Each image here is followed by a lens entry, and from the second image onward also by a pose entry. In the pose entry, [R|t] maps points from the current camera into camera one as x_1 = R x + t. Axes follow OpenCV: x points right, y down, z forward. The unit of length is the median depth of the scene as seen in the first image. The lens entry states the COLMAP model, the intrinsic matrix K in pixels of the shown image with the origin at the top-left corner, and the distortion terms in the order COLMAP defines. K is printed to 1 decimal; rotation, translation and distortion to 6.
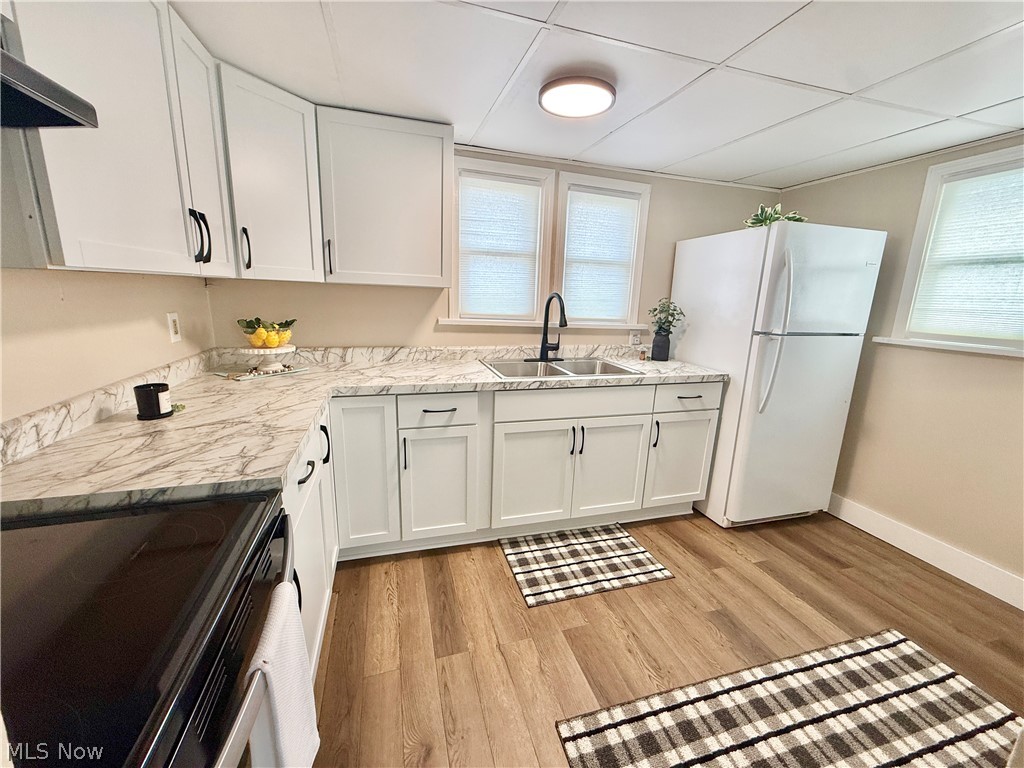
lens RADIAL K [[408.9, 0, 510.3], [0, 408.9, 384.7], [0, 0, 1]] dist [0.002473, 0.000211]
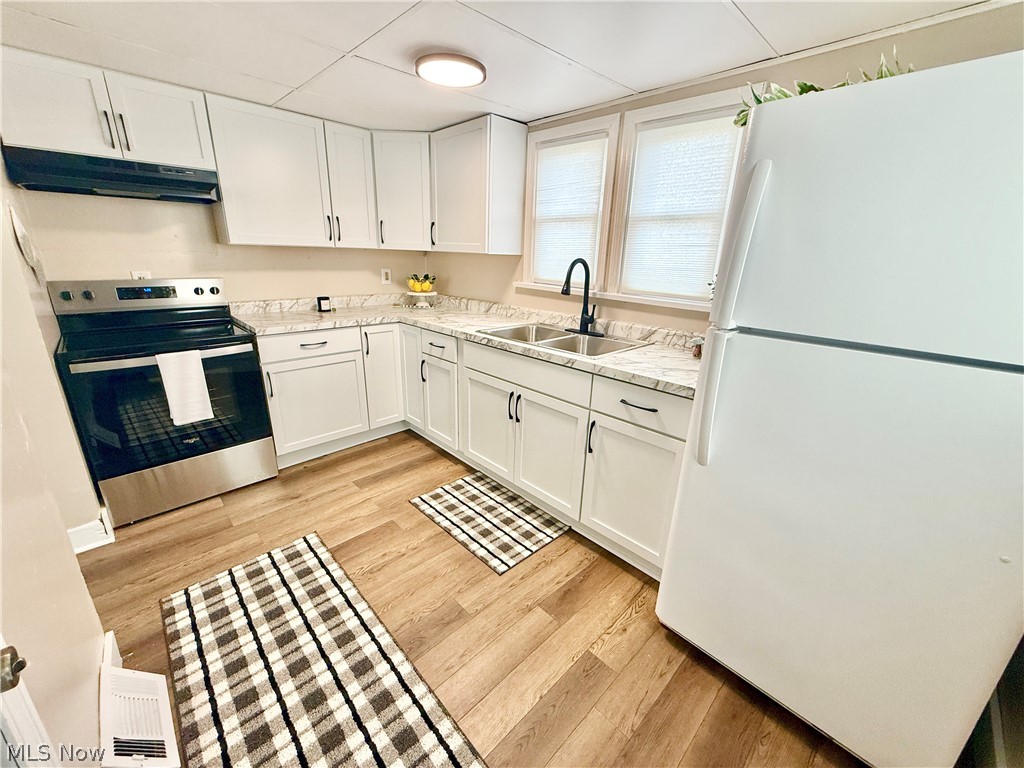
lens RADIAL K [[408.9, 0, 510.3], [0, 408.9, 384.7], [0, 0, 1]] dist [0.002473, 0.000211]
pose [[0.458106, 0.252900, -0.852162, 1.010143], [-0.213730, 0.961887, 0.170567, -0.084560], [0.862820, 0.103995, 0.494699, 0.500754]]
